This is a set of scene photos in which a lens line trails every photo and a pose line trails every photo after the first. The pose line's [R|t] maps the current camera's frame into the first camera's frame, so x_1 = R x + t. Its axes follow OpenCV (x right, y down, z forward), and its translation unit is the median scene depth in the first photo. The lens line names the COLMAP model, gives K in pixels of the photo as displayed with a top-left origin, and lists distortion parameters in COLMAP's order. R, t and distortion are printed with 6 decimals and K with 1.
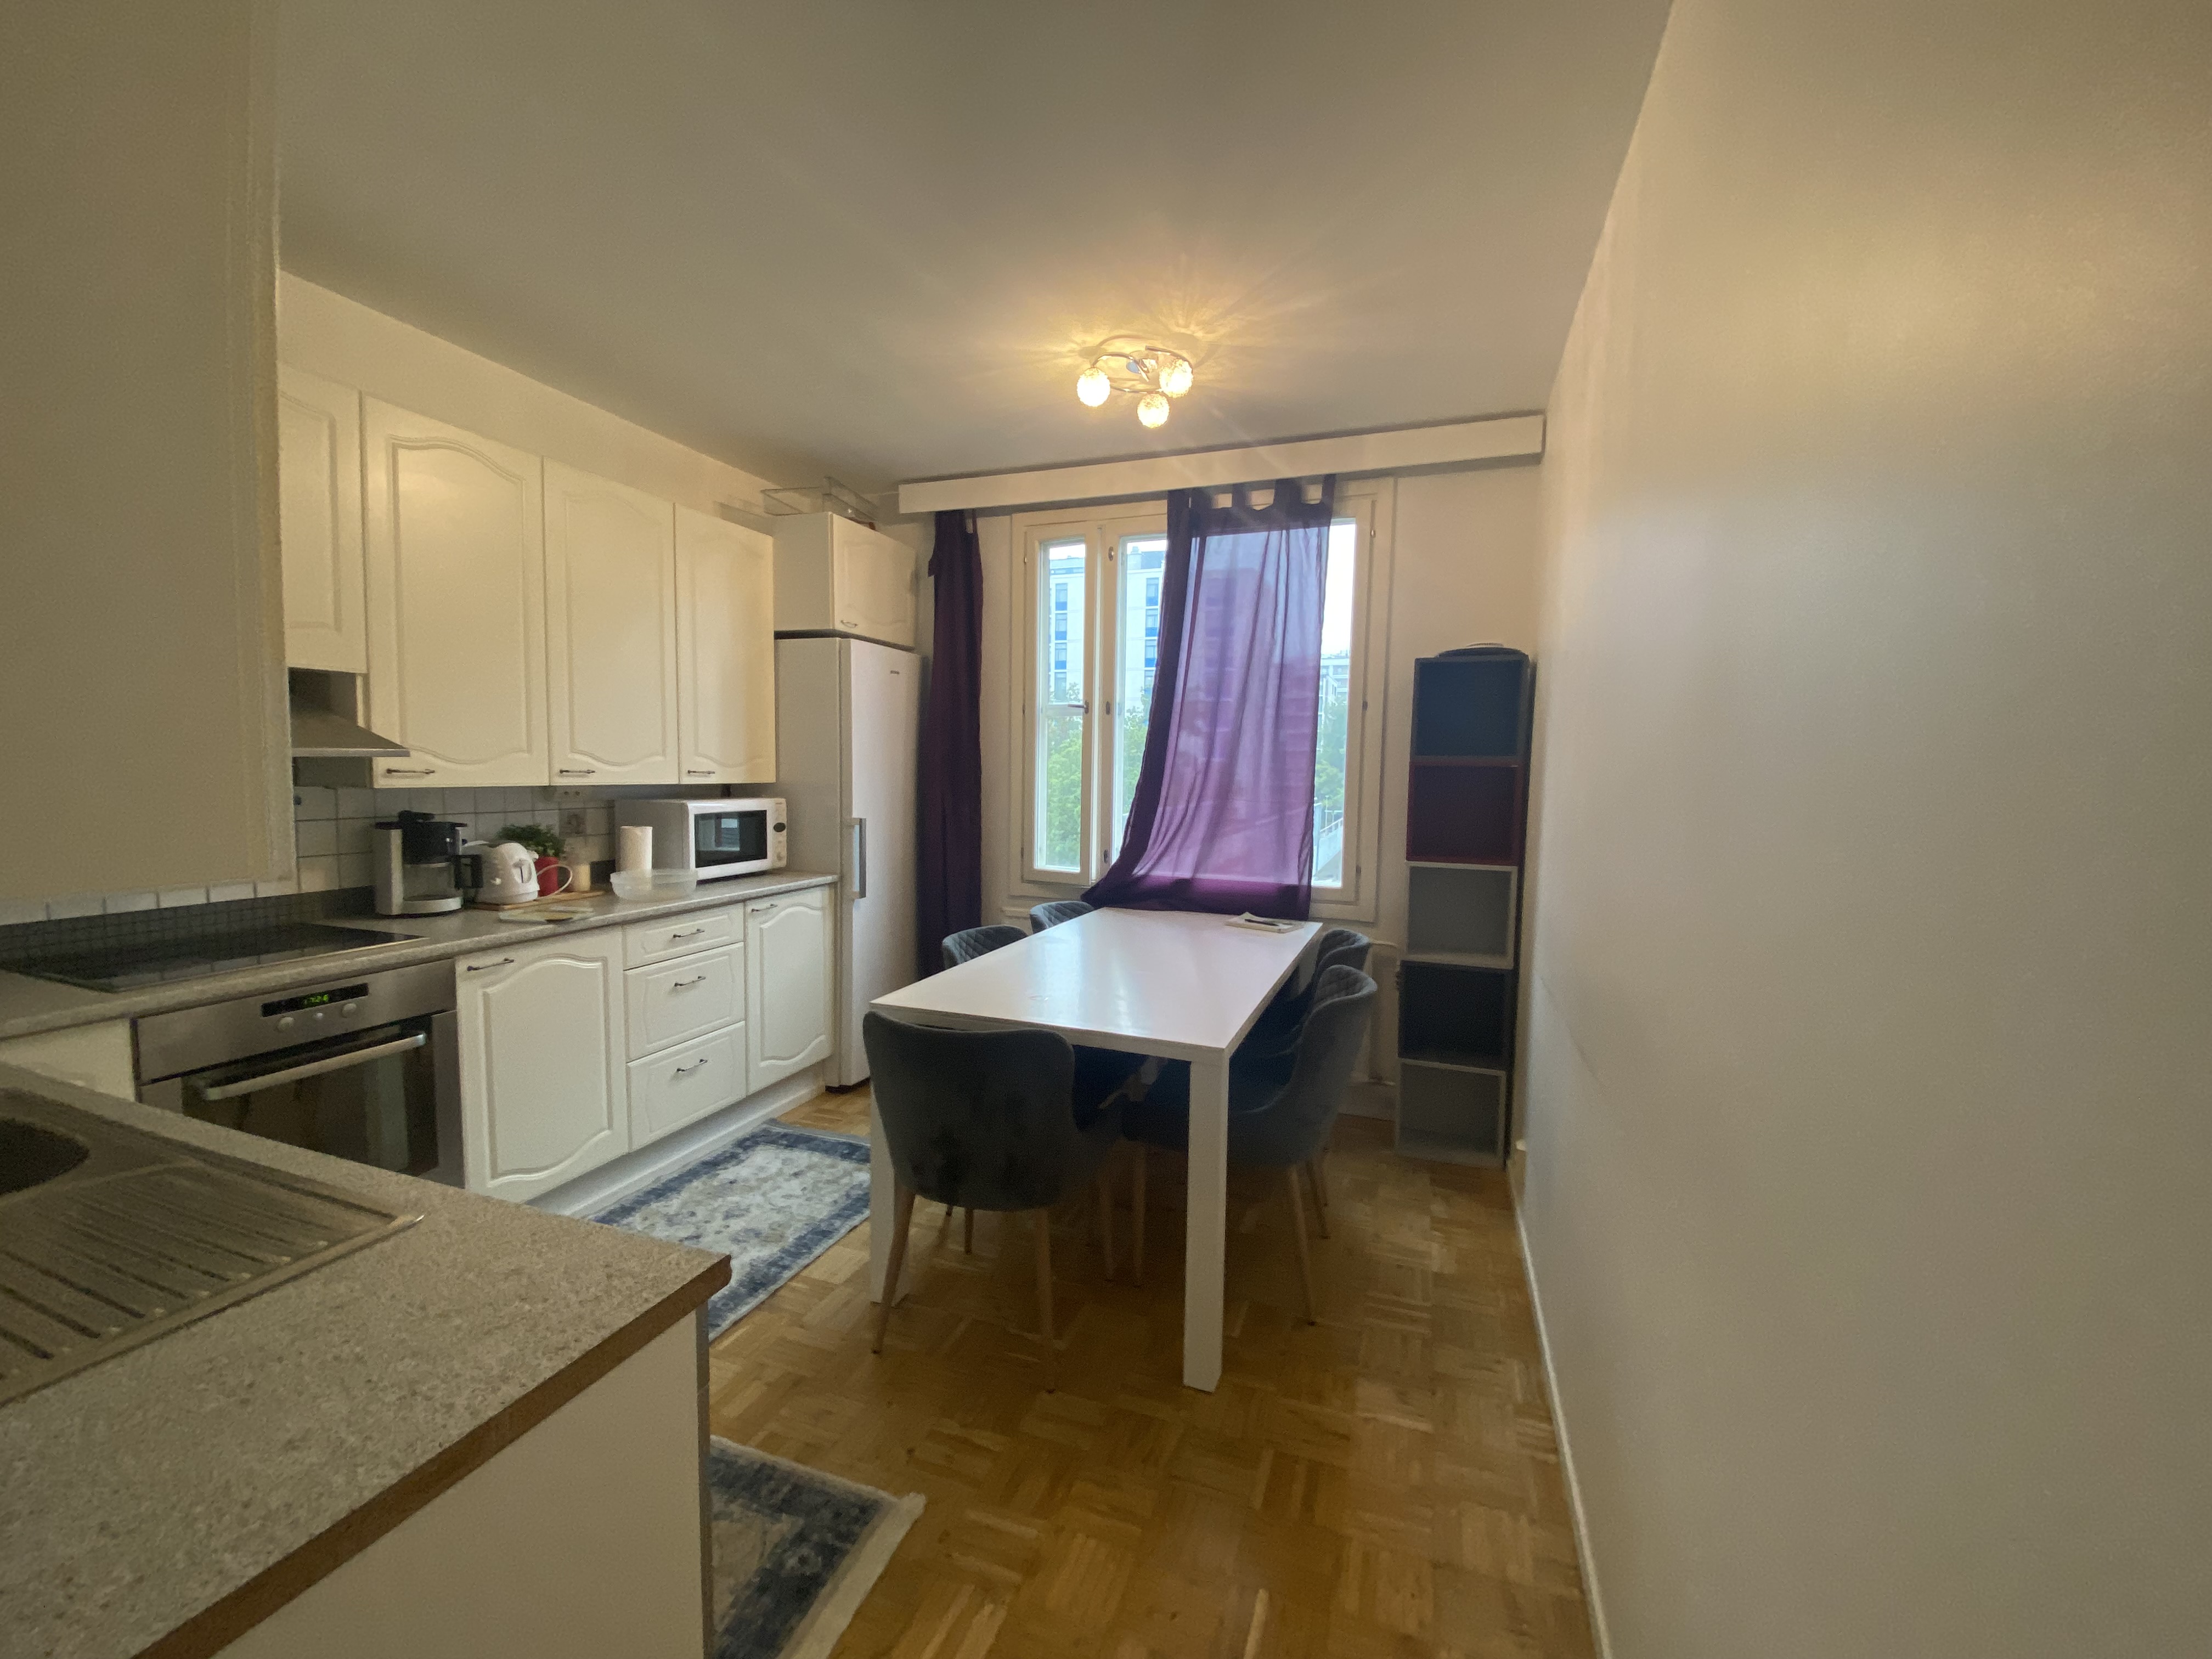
lens RADIAL K [[892.3, 0, 1106.0], [0, 892.3, 829.5], [0, 0, 1]] dist [0.006244, -0.013383]
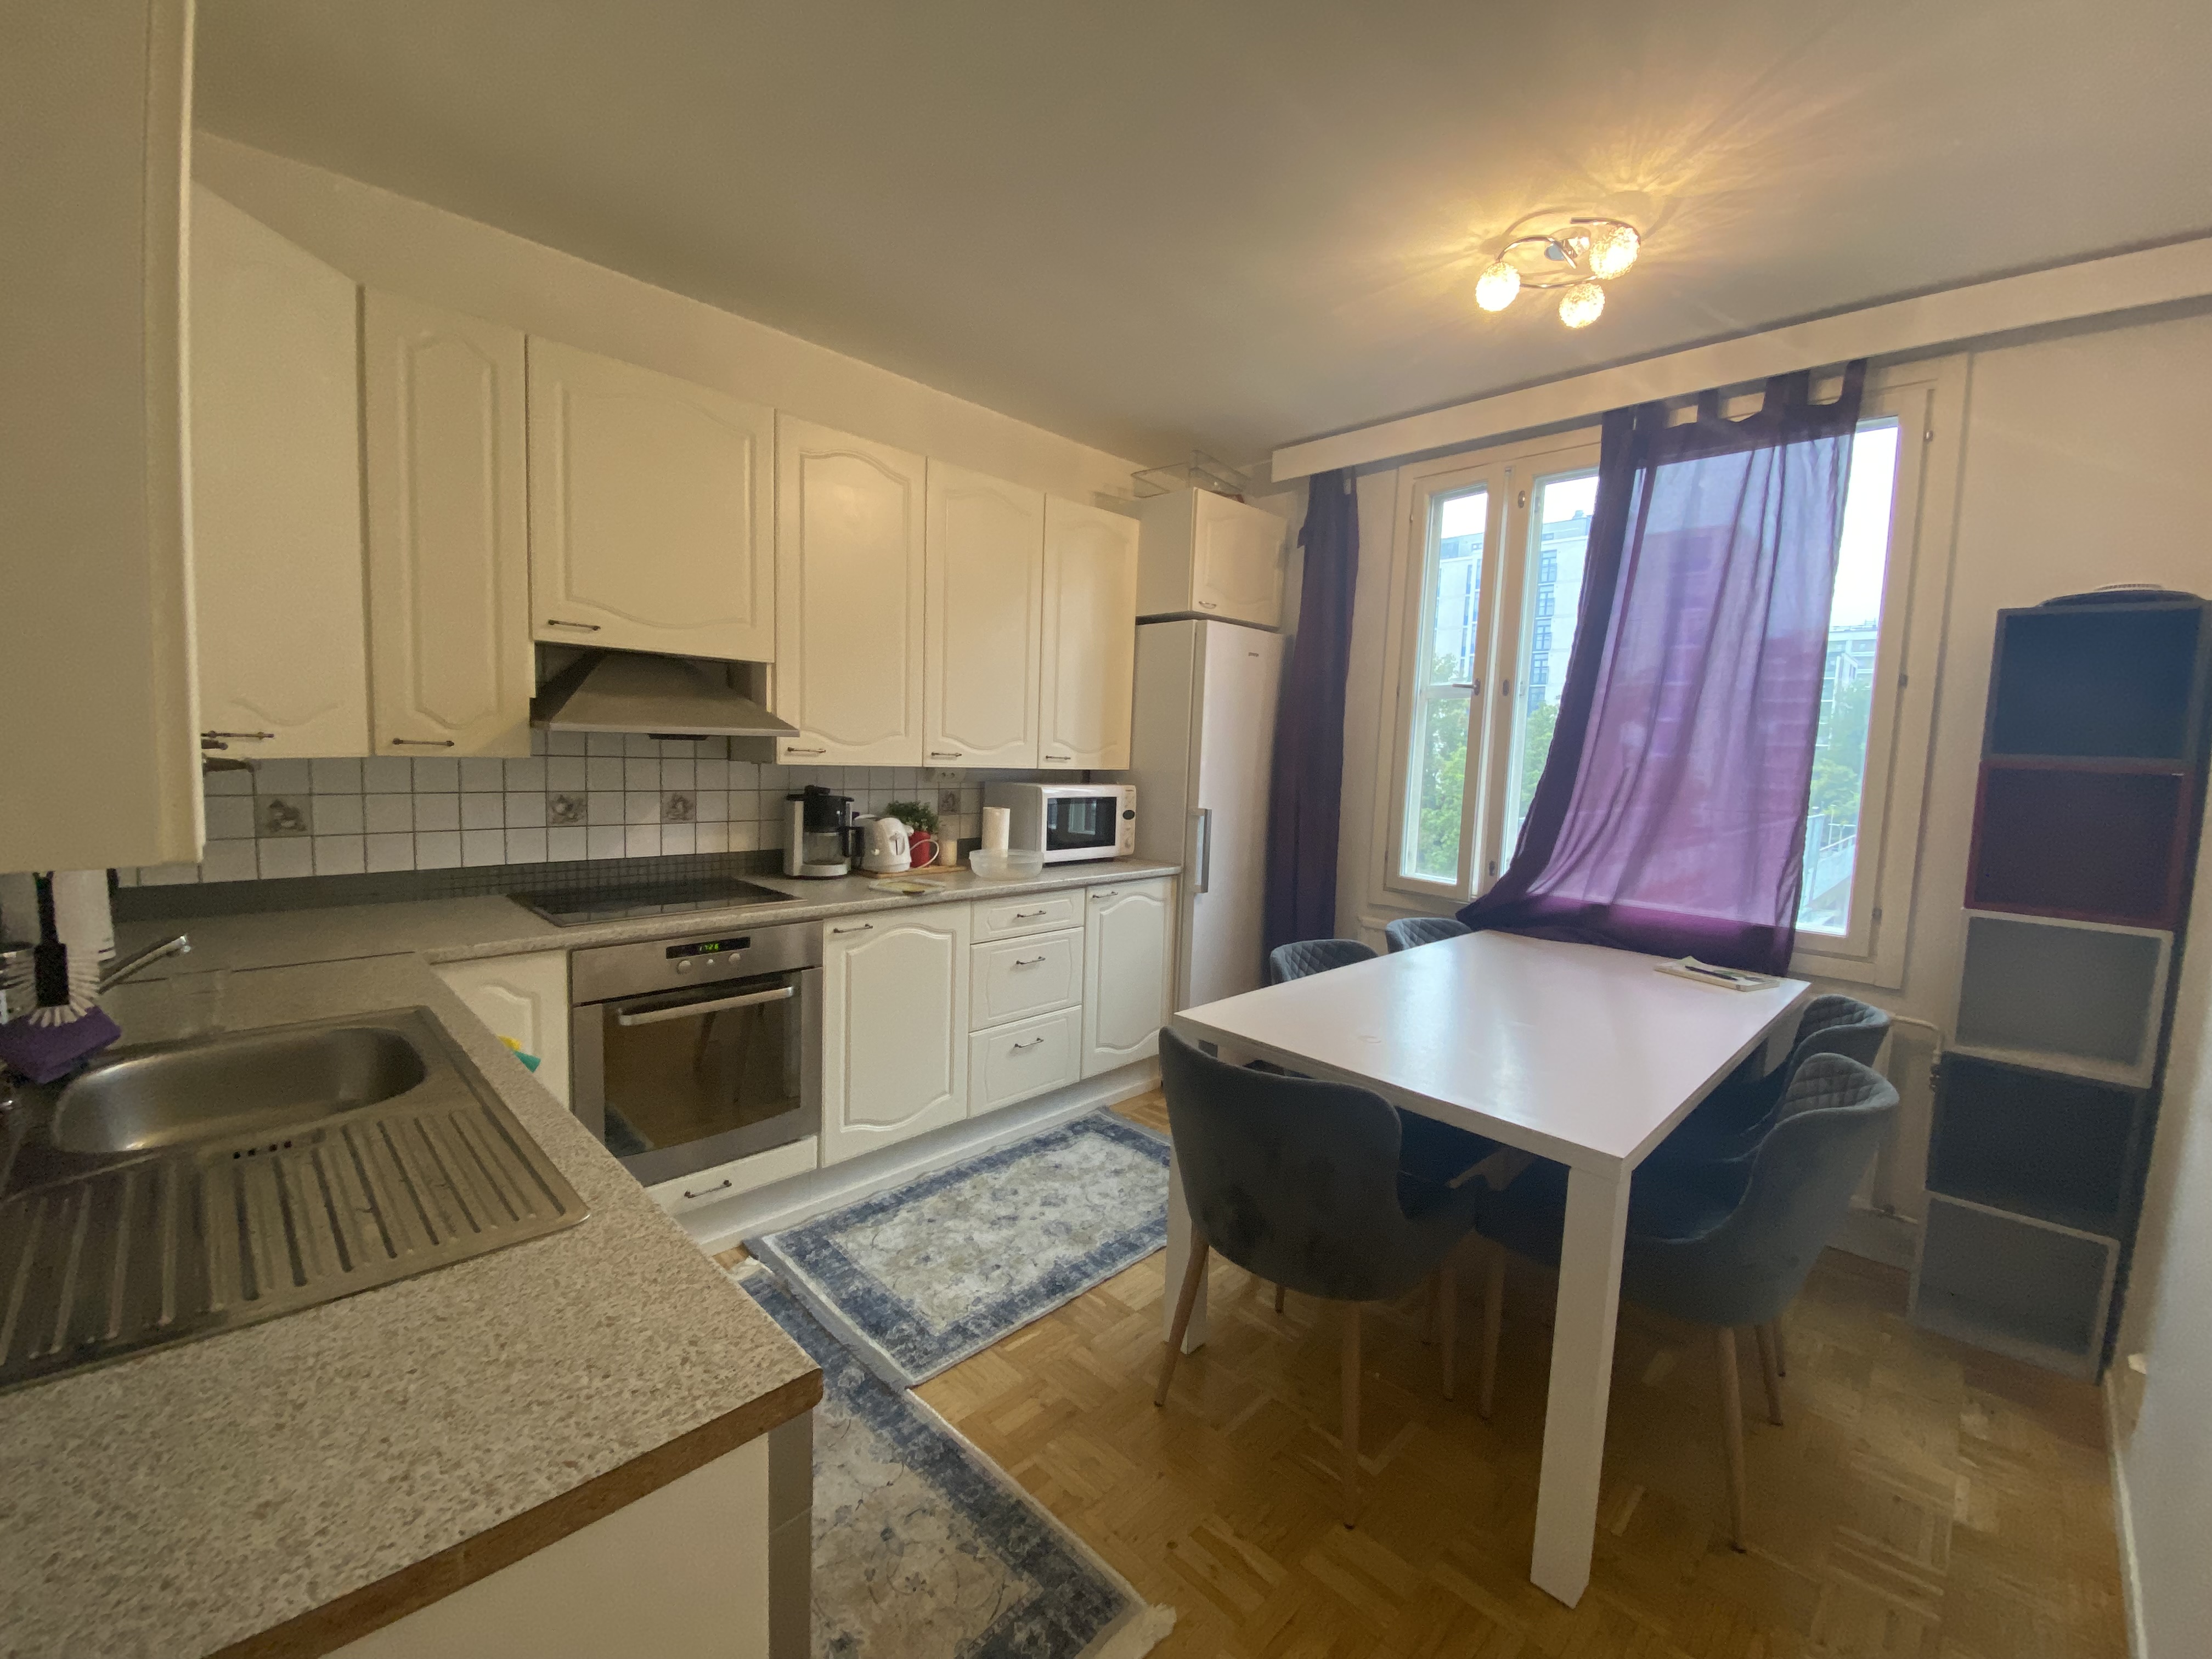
lens RADIAL K [[878.7, 0, 1103.7], [0, 878.7, 826.1], [0, 0, 1]] dist [0.035911, -0.039239]
pose [[0.900936, 0.053692, -0.430617, 0.032708], [-0.050274, 0.998549, 0.019322, -0.007782], [0.431029, 0.004241, 0.902328, 0.121602]]
